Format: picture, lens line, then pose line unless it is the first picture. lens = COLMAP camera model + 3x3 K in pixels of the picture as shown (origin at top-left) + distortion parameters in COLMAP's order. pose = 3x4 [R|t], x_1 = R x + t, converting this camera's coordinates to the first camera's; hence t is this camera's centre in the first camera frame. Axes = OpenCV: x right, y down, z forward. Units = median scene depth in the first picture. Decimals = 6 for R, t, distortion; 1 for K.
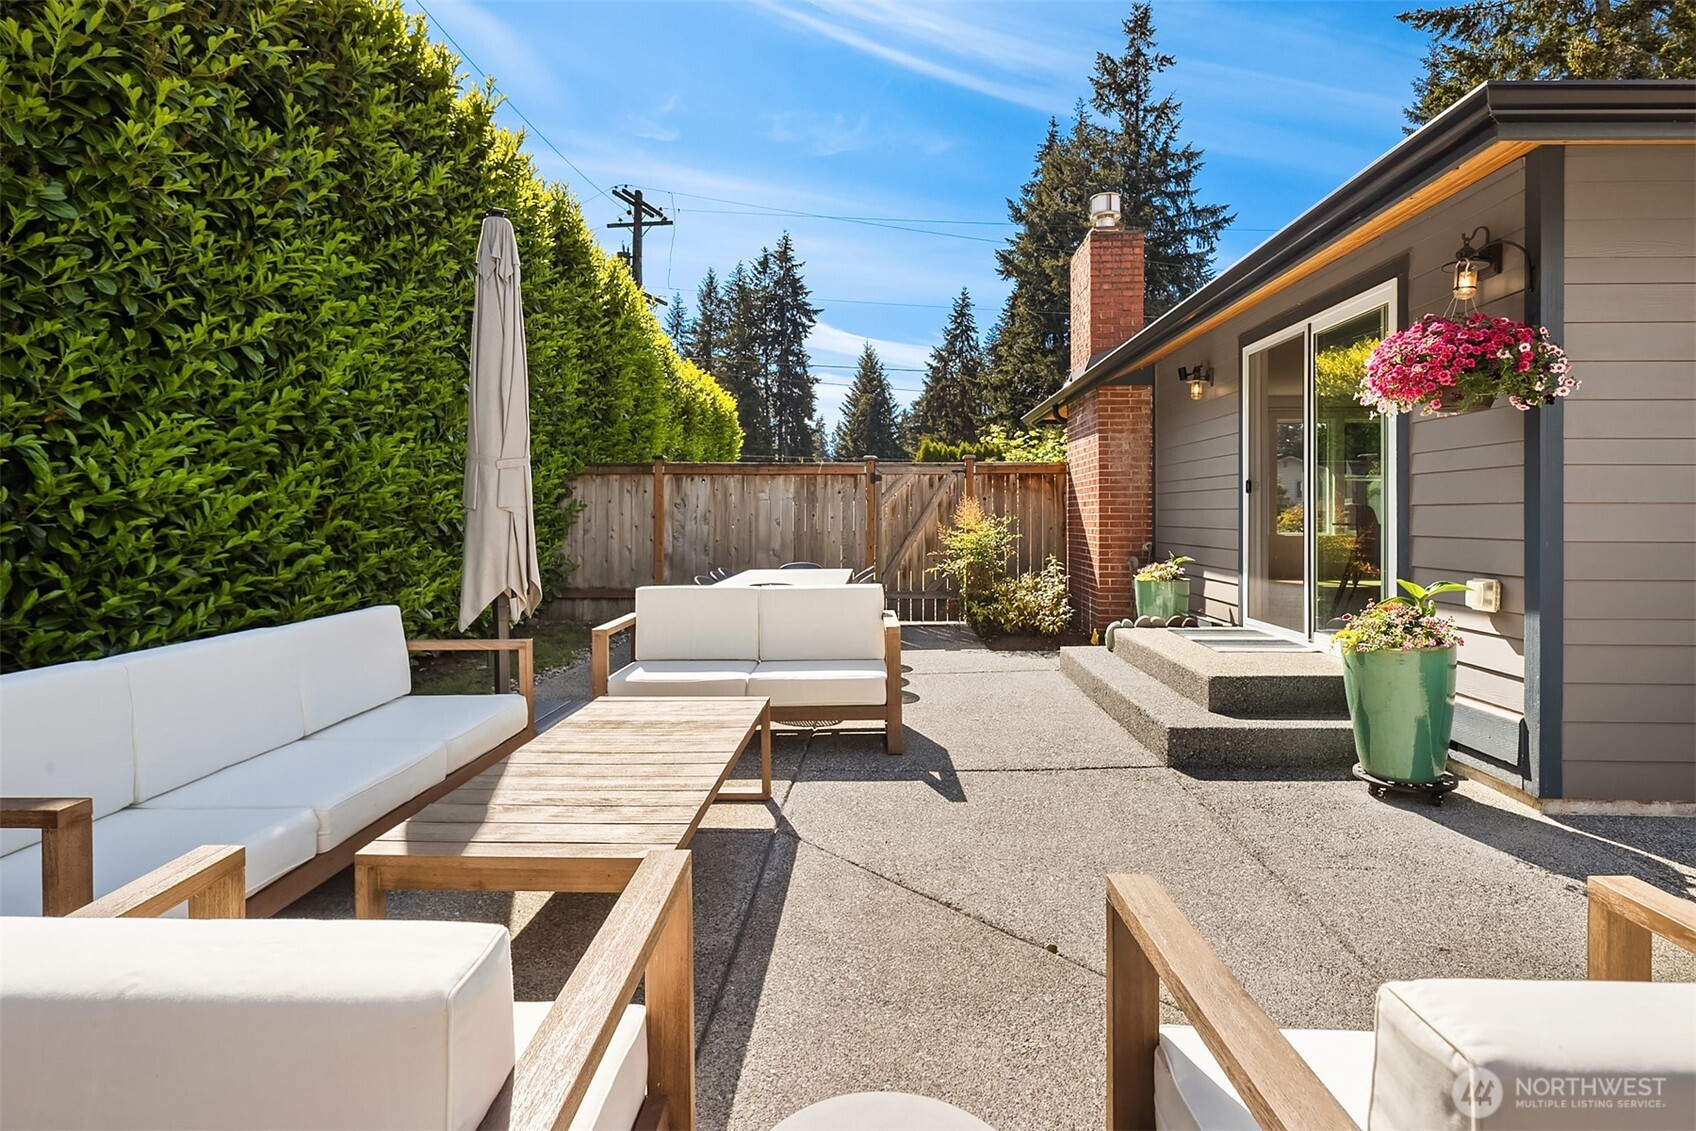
lens RADIAL K [[836.7, 0, 856.5], [0, 836.7, 496.2], [0, 0, 1]] dist [0.002179, -0.000451]
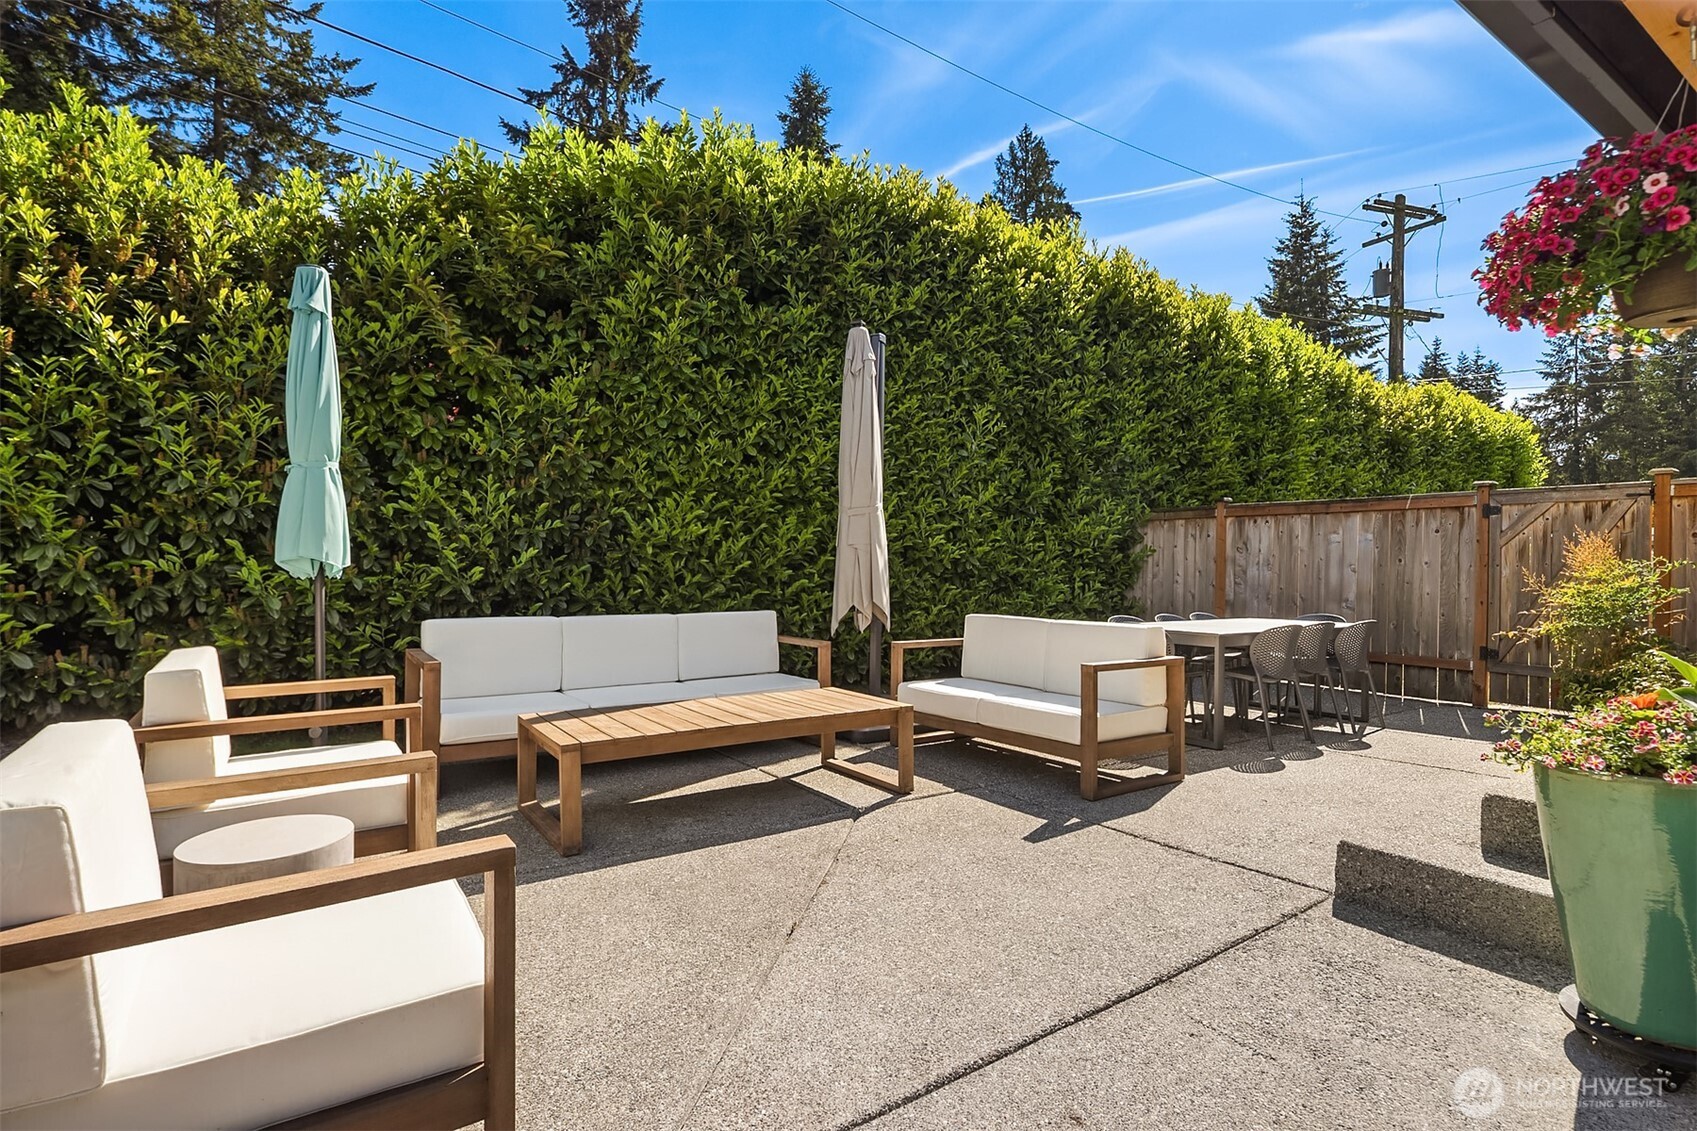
lens RADIAL K [[819.3, 0, 853.1], [0, 819.3, 554.7], [0, 0, 1]] dist [0.000039, -0.000132]
pose [[0.588050, -0.003907, -0.808815, 0.278348], [0.008736, 0.999961, 0.001522, 0.011543], [0.808778, -0.007961, 0.588061, 0.103182]]
